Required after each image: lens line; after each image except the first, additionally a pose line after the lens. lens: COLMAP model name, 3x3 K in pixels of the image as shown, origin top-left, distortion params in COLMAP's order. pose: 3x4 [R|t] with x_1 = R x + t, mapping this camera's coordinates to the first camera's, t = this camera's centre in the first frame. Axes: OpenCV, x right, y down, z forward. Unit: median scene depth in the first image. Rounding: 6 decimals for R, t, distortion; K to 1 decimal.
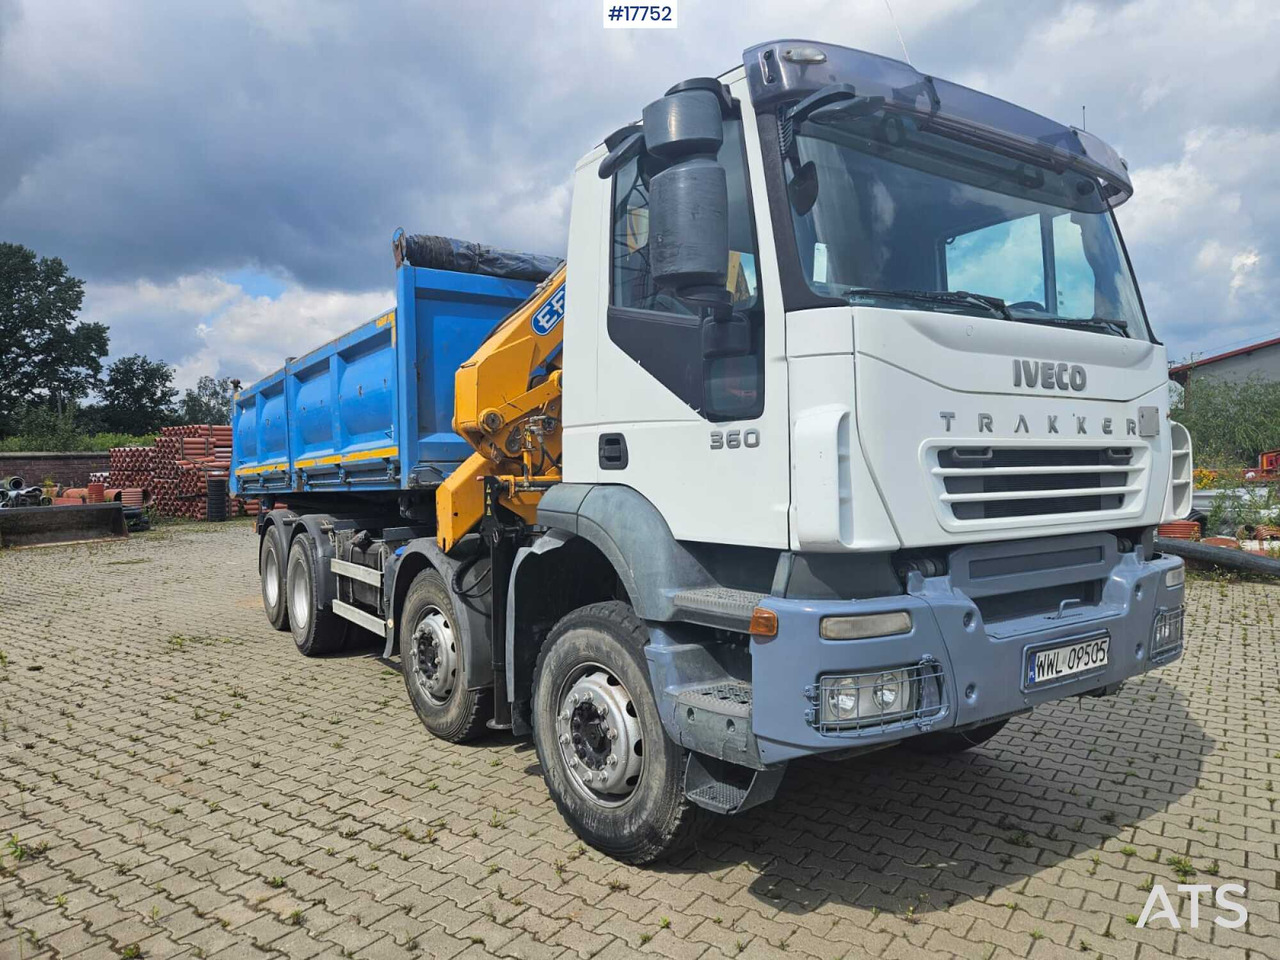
lens RADIAL K [[828.0, 0, 651.7], [0, 828.0, 483.4], [0, 0, 1]] dist [0.090596, -0.099744]
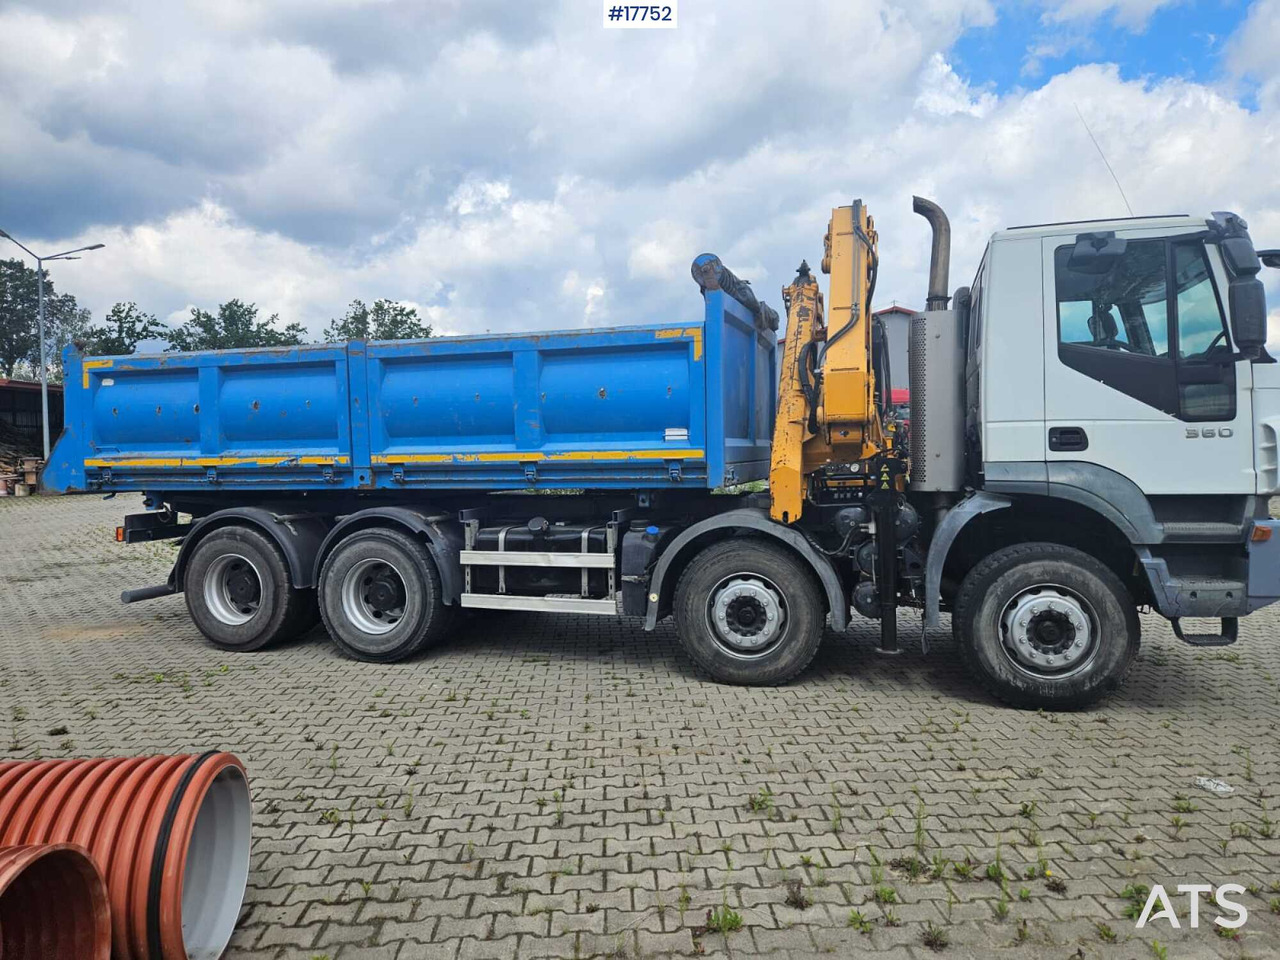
lens RADIAL K [[828.0, 0, 651.7], [0, 828.0, 483.4], [0, 0, 1]] dist [0.090596, -0.099744]
pose [[0.792701, -0.016954, 0.609375, -1.973613], [0.012401, 0.999855, 0.011686, 0.017611], [-0.609485, -0.001707, 0.792796, 0.327507]]
